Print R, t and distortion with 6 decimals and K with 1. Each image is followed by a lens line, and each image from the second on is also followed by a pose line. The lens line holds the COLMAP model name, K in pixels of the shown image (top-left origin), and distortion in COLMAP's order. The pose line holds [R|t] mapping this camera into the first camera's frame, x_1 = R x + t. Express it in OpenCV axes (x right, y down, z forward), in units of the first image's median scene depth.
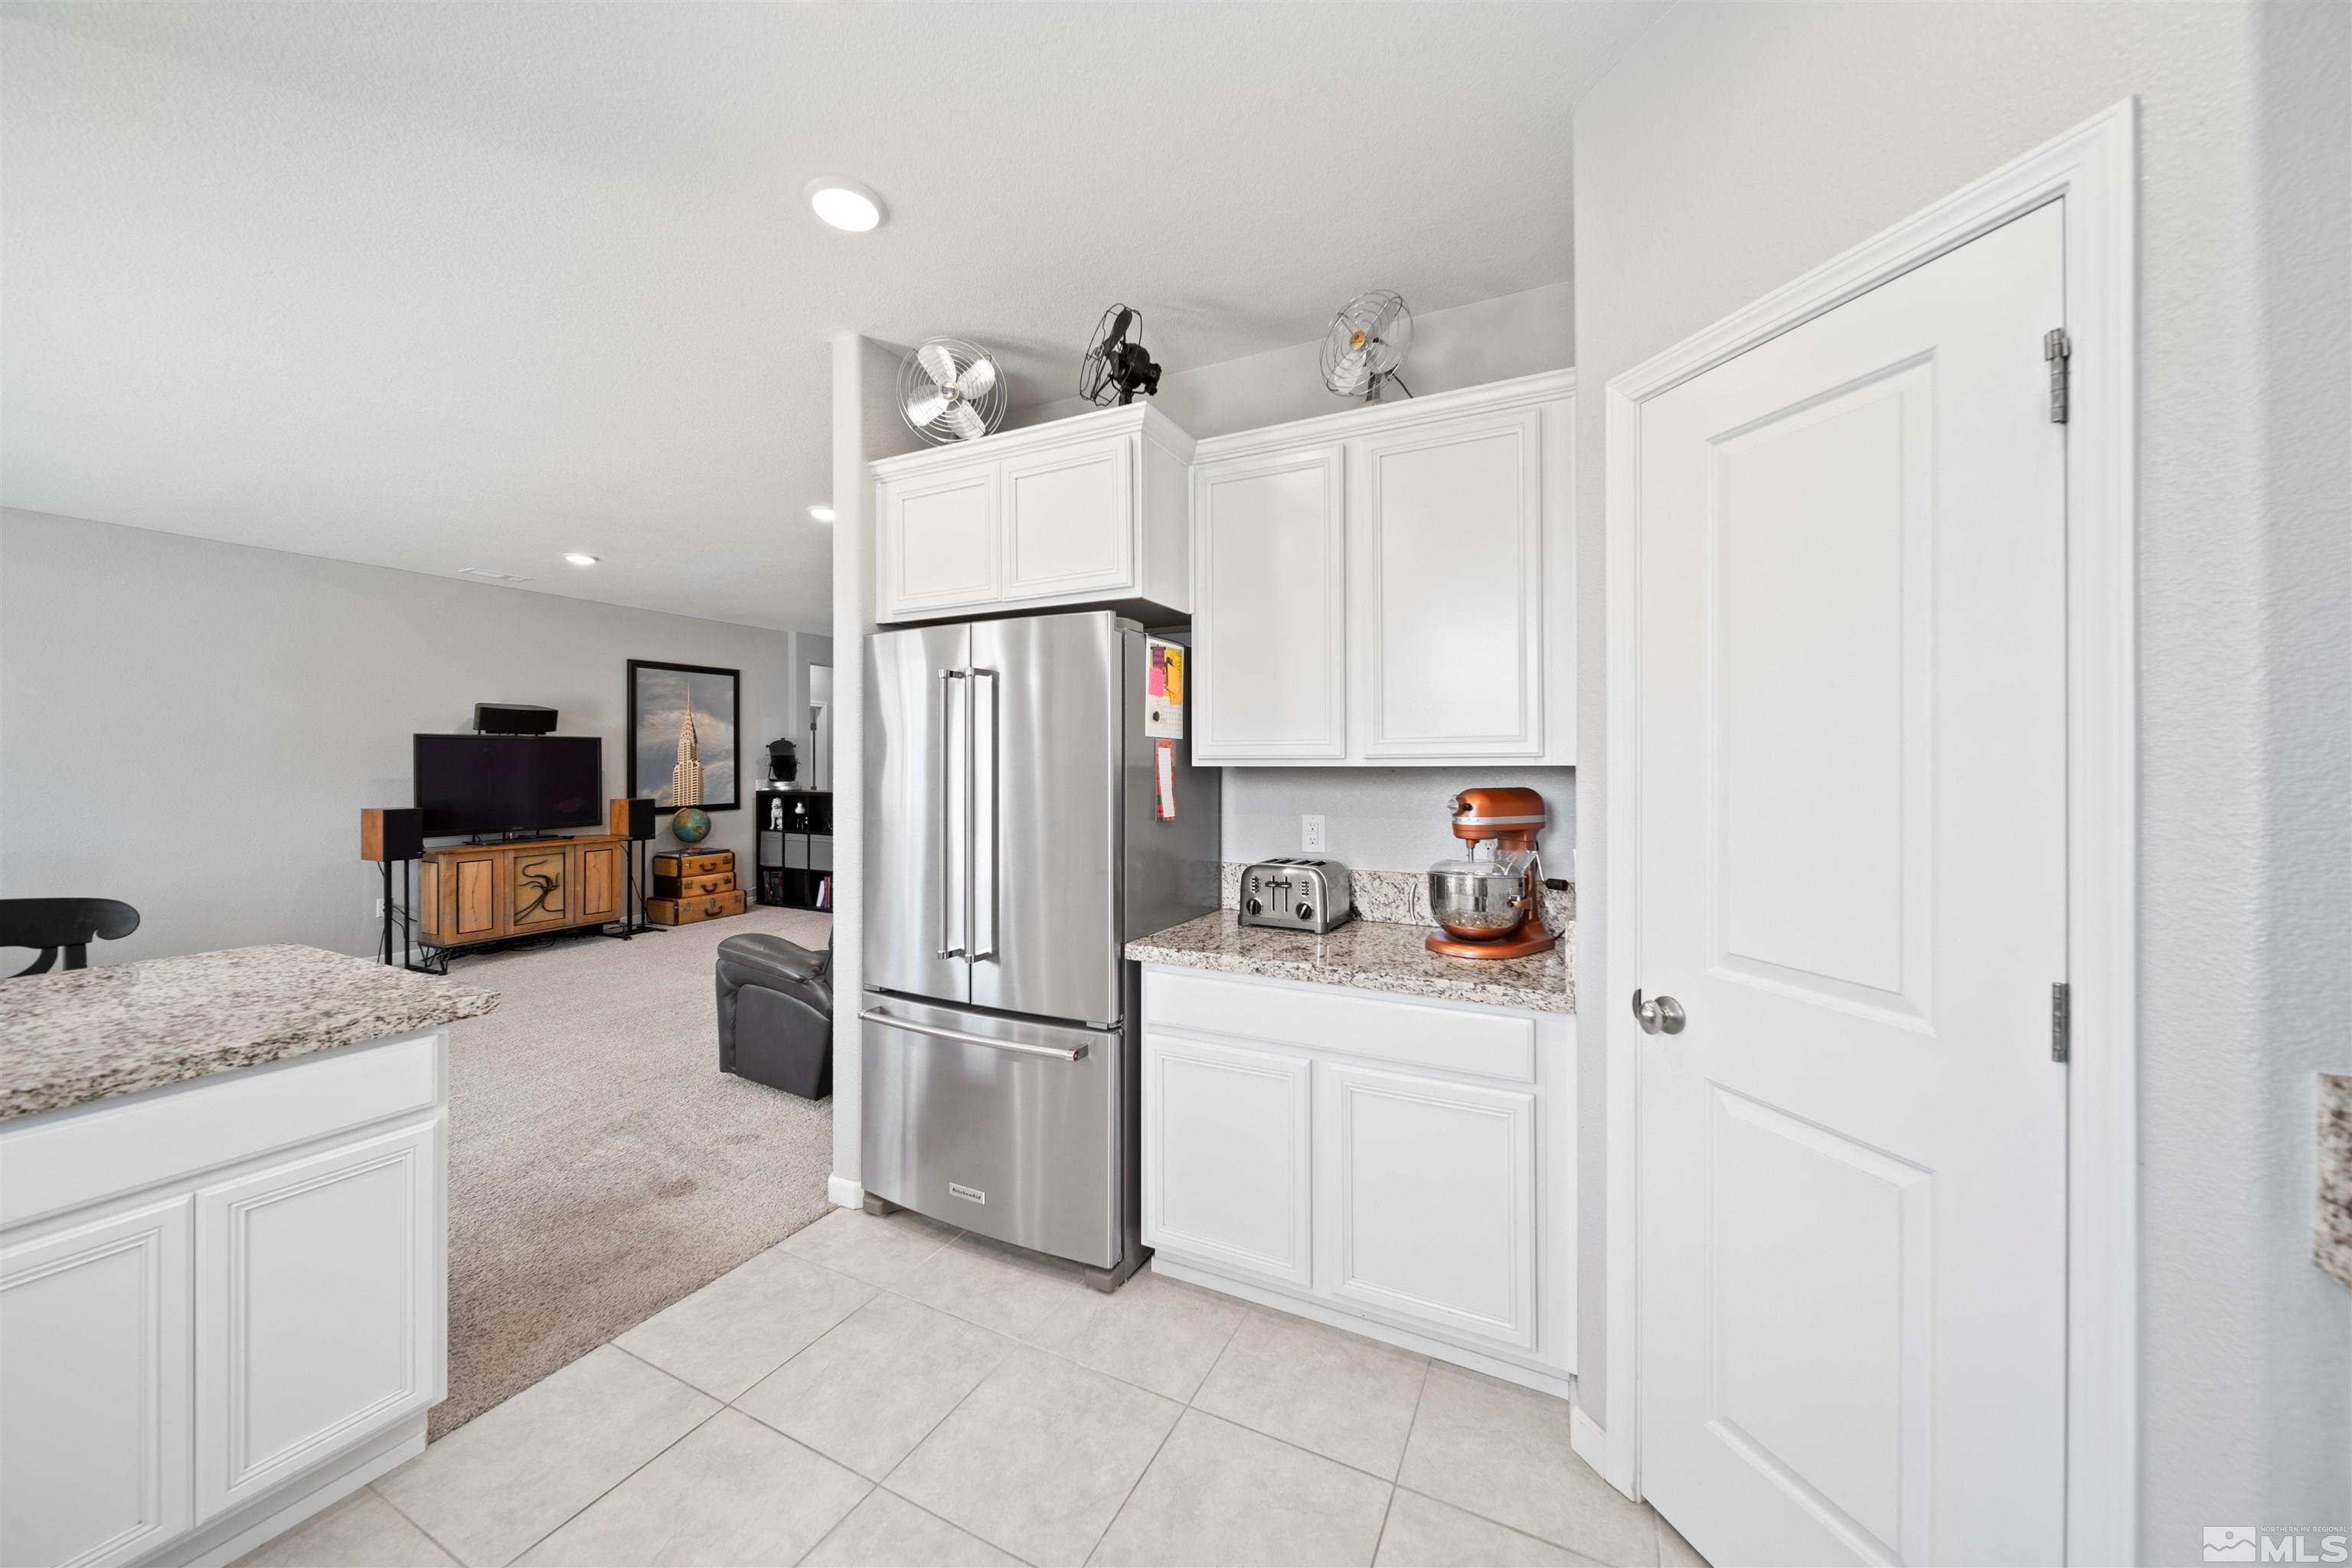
lens RADIAL K [[837.9, 0, 1177.4], [0, 837.9, 762.9], [0, 0, 1]] dist [-0.000863, -0.000190]
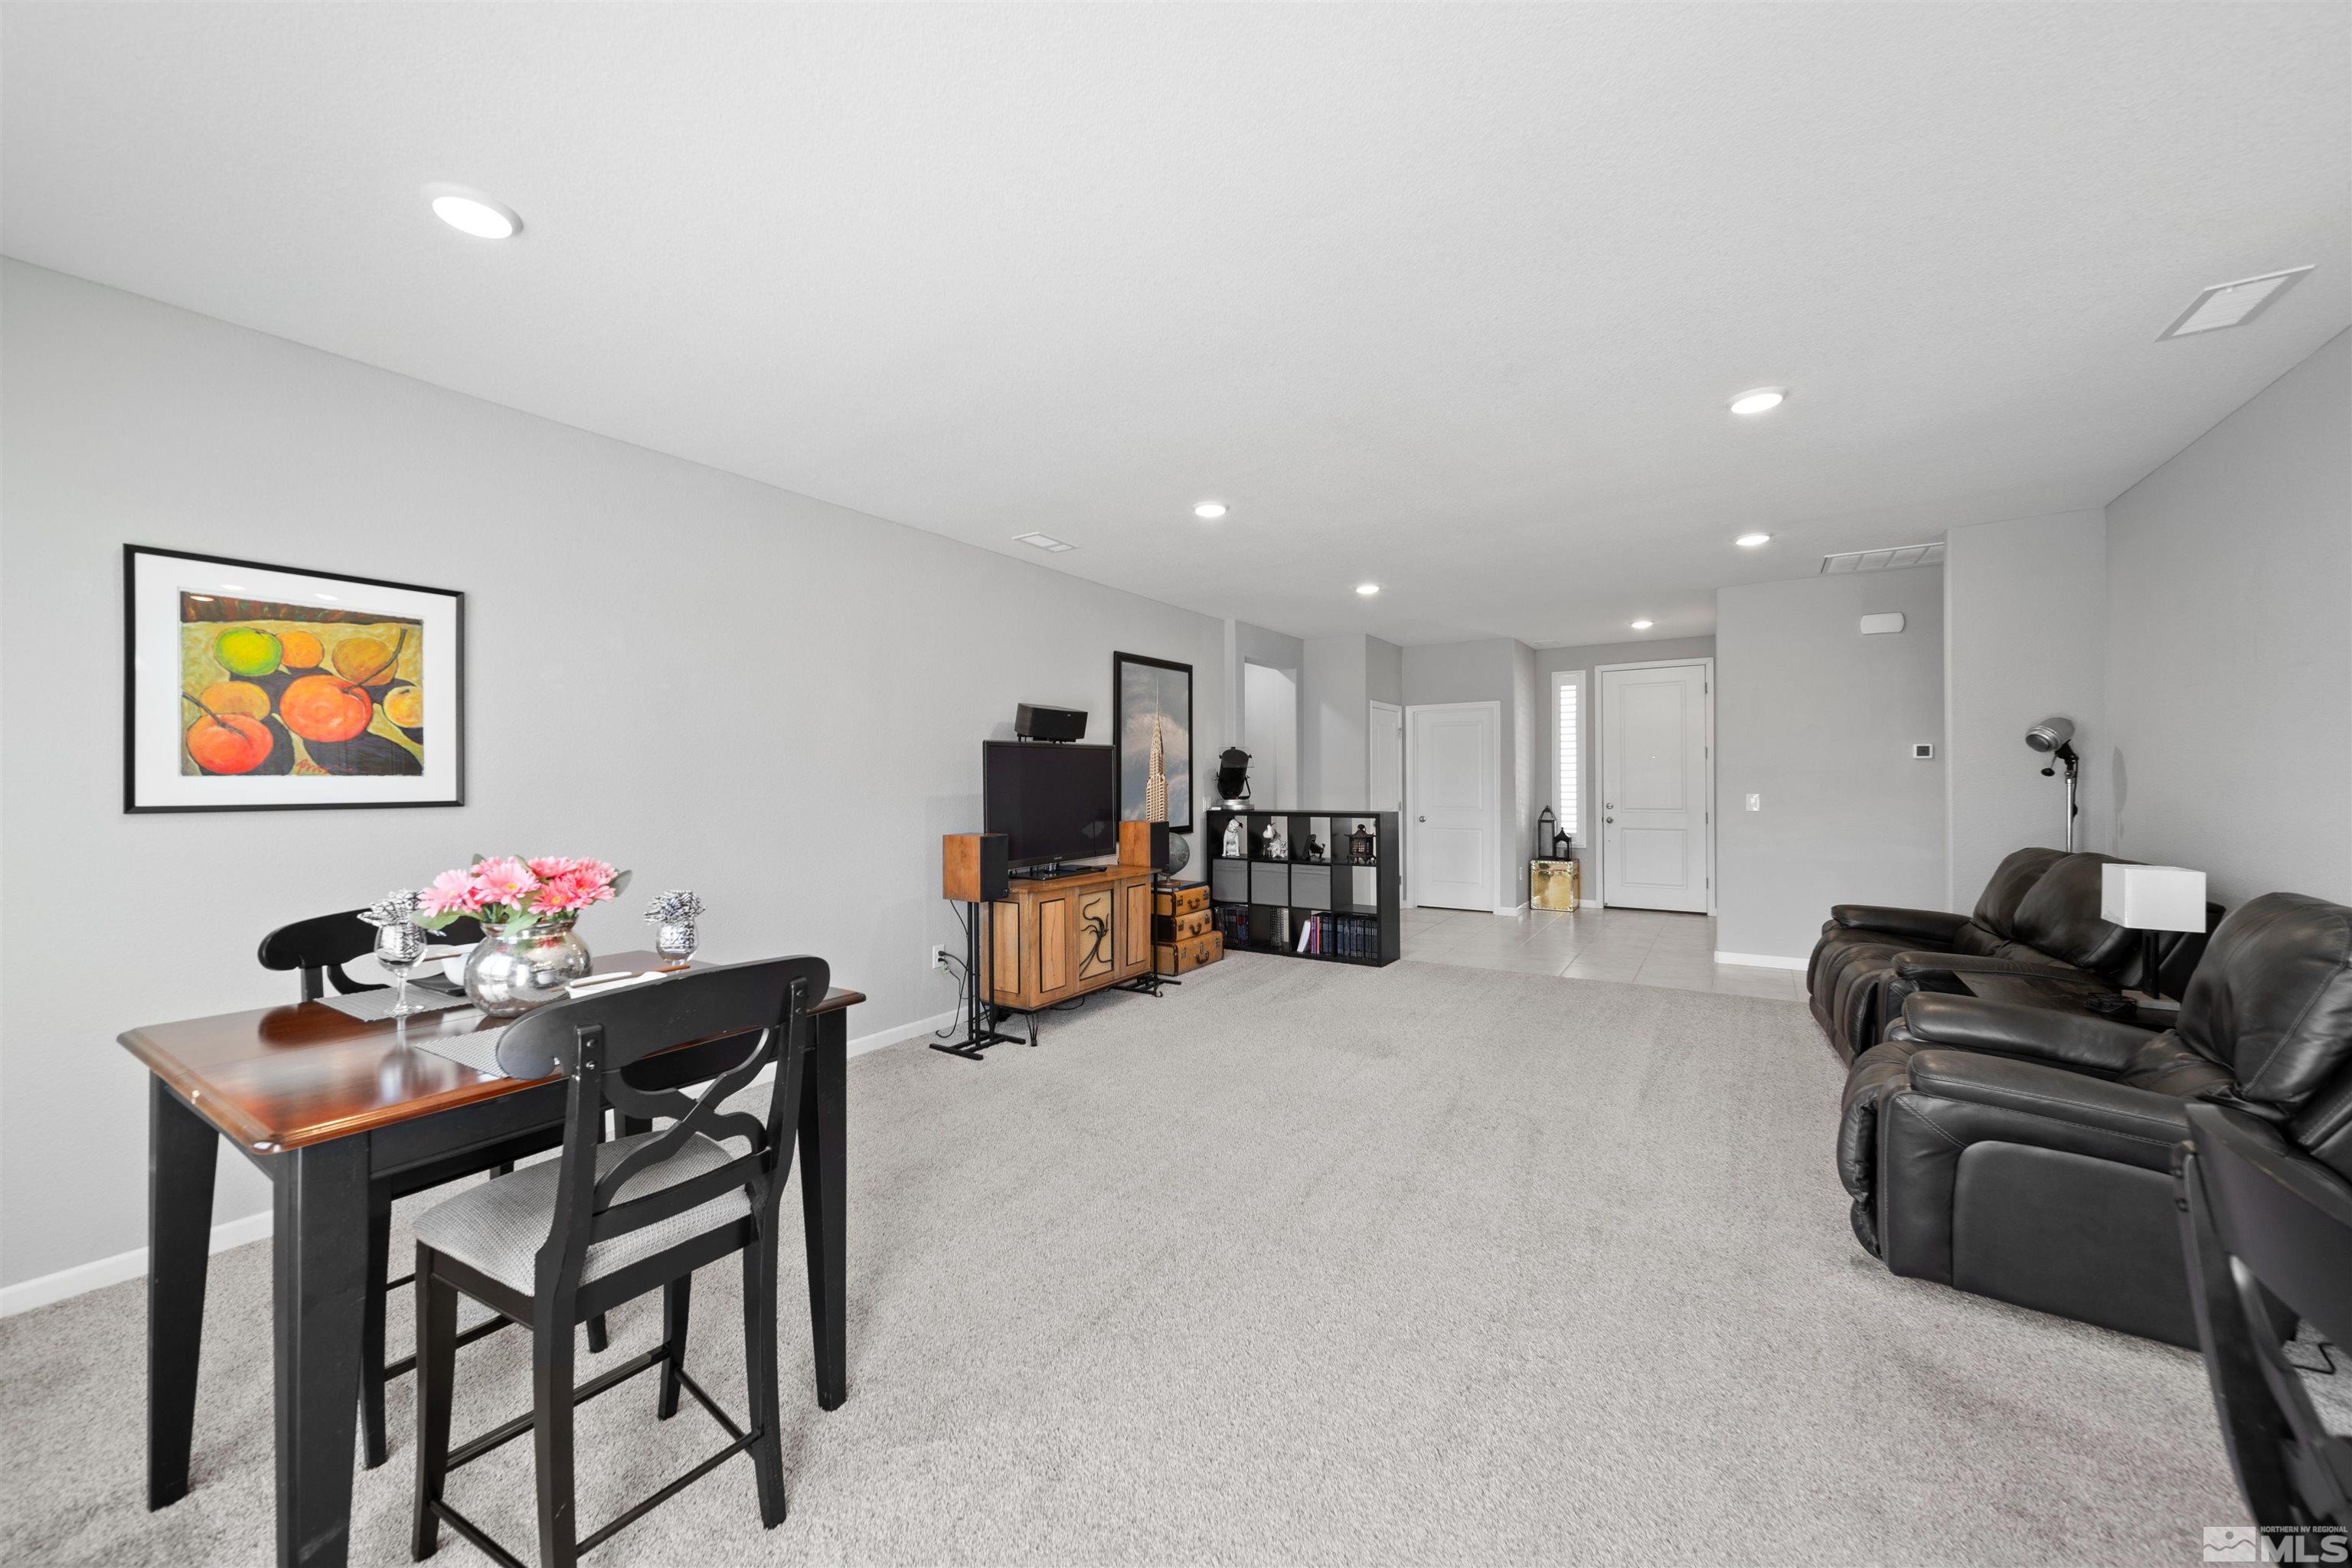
lens RADIAL K [[872.9, 0, 1176.0], [0, 872.9, 784.0], [0, 0, 1]] dist [0.001114, 0.000052]
pose [[0.993936, -0.003784, -0.109895, -0.487557], [0.004441, 0.999974, 0.005742, 0.002089], [0.109870, -0.006195, 0.993927, 0.149233]]
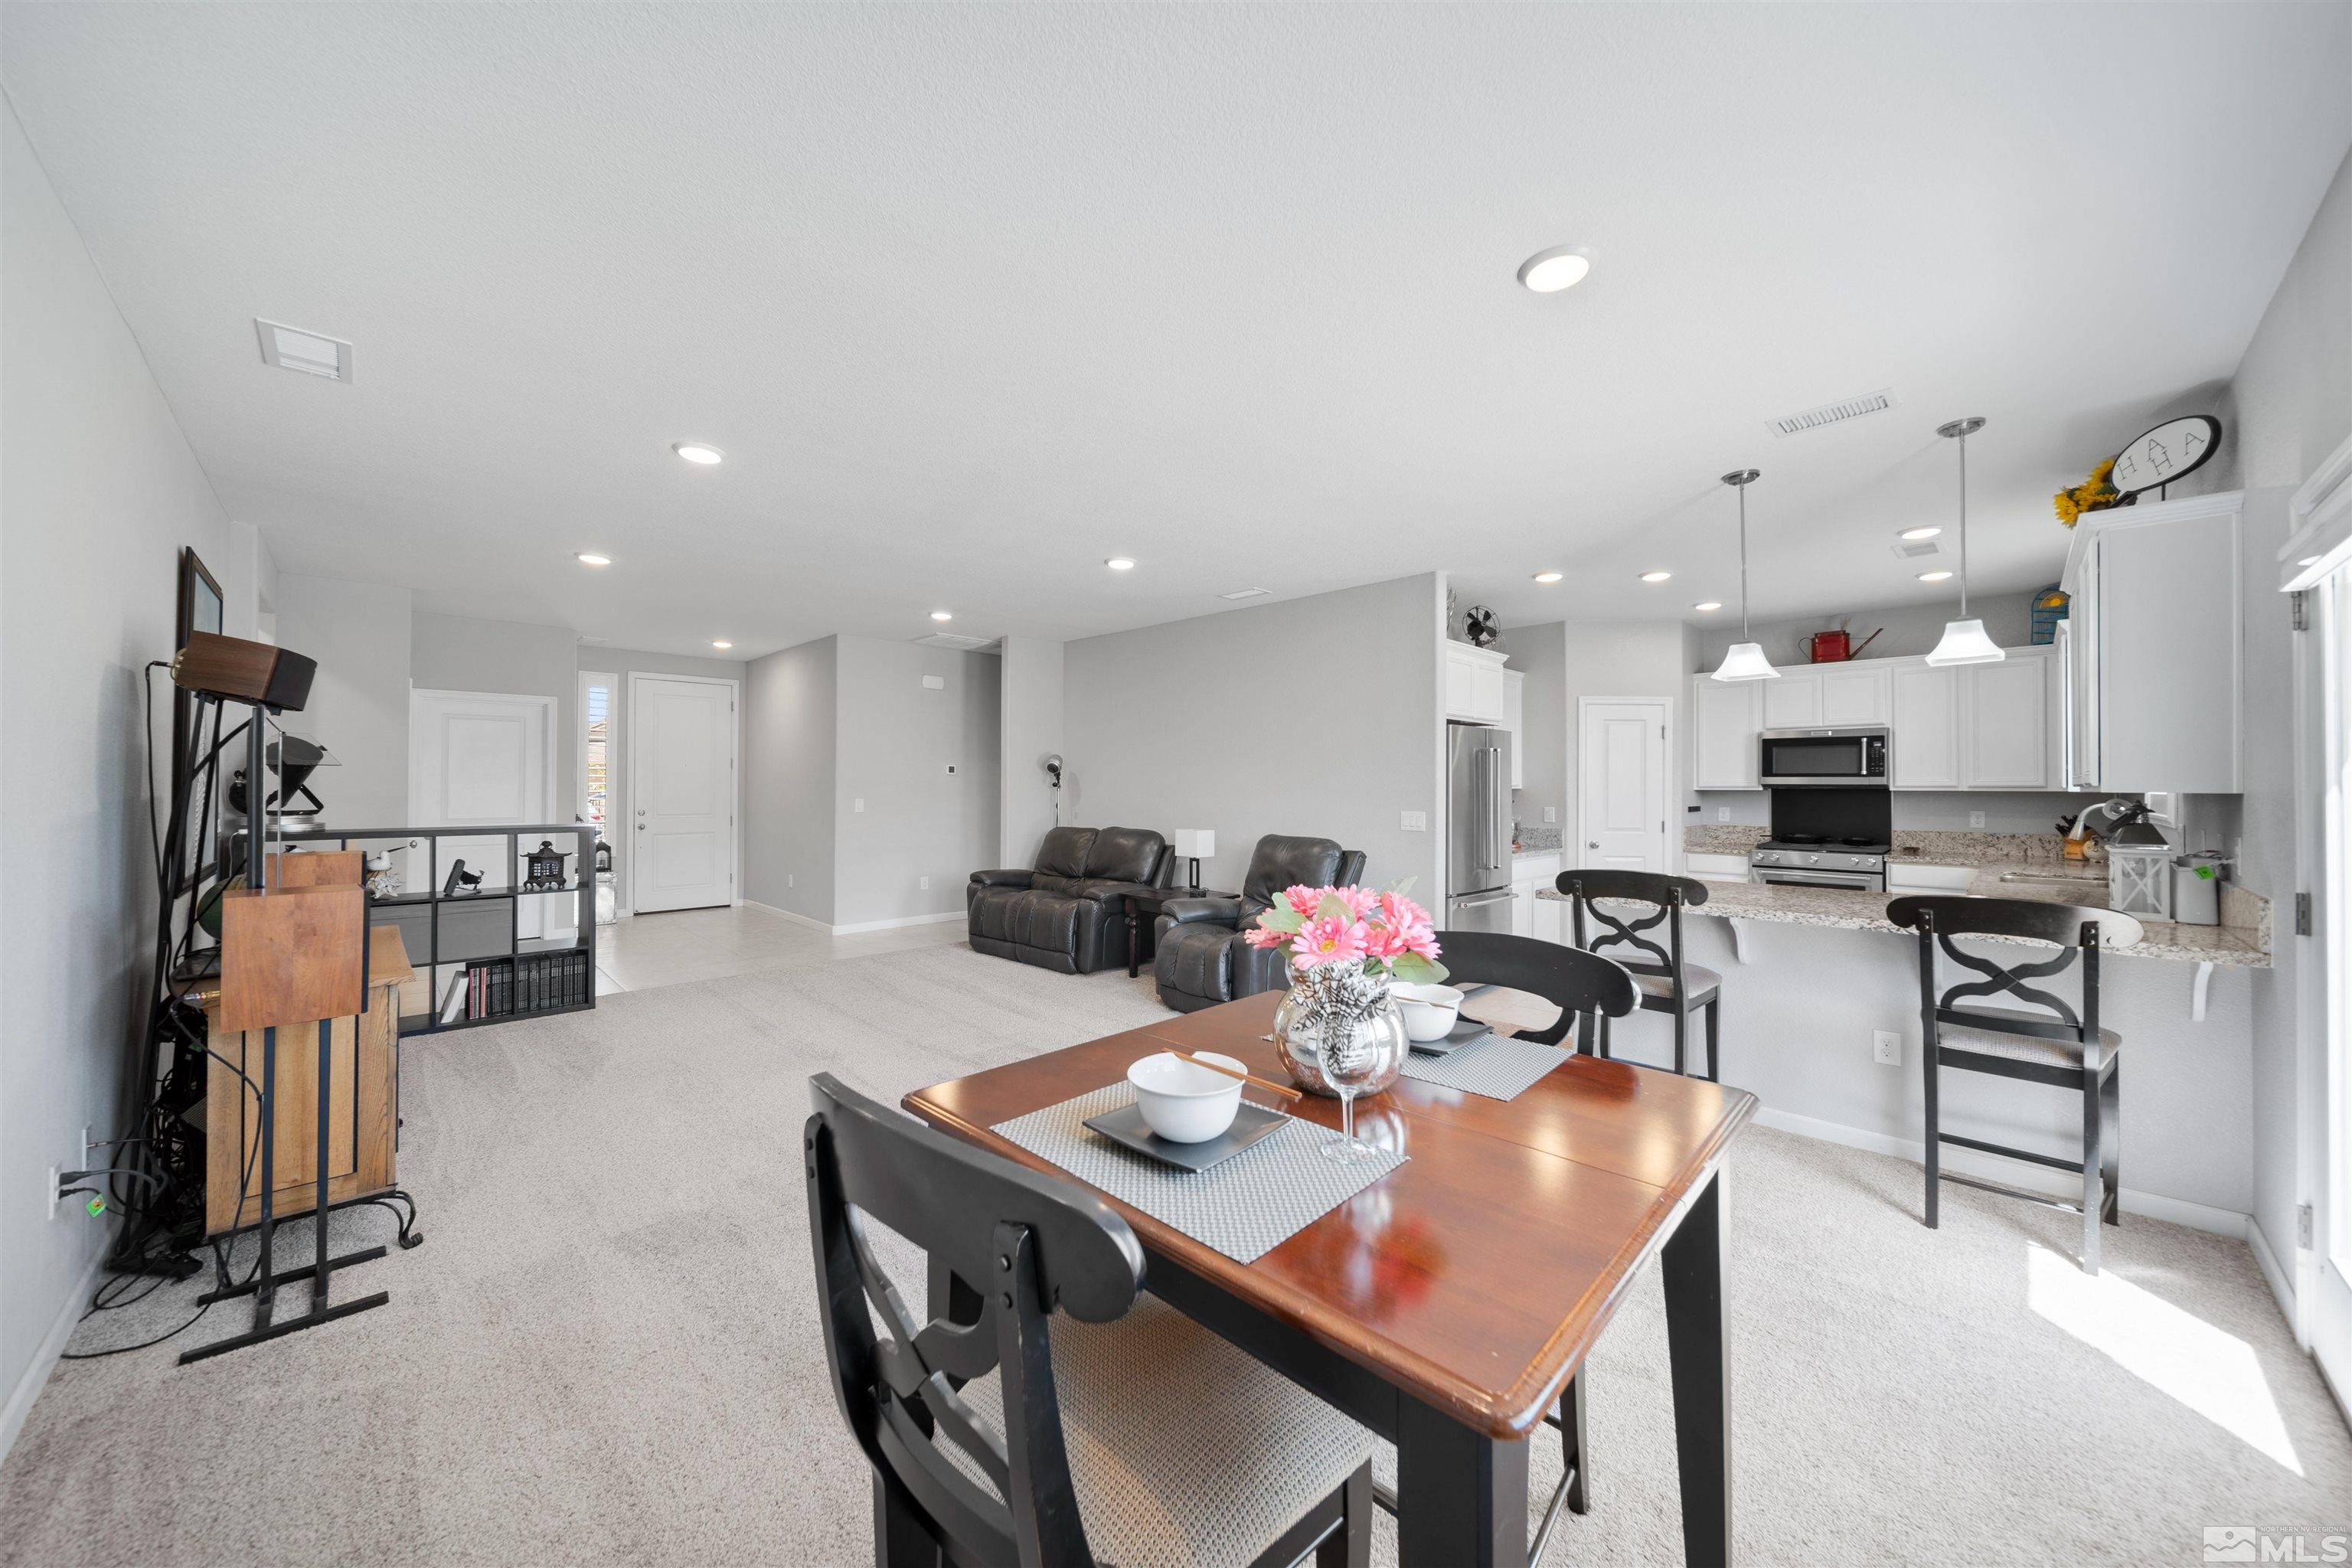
lens RADIAL K [[827.5, 0, 1176.0], [0, 827.5, 784.0], [0, 0, 1]] dist [0.003234, 0.000298]
pose [[0.317086, 0.004776, 0.948385, -0.866365], [-0.006376, 0.999975, -0.002904, 0.001024], [-0.948375, -0.005126, 0.317109, 0.340955]]
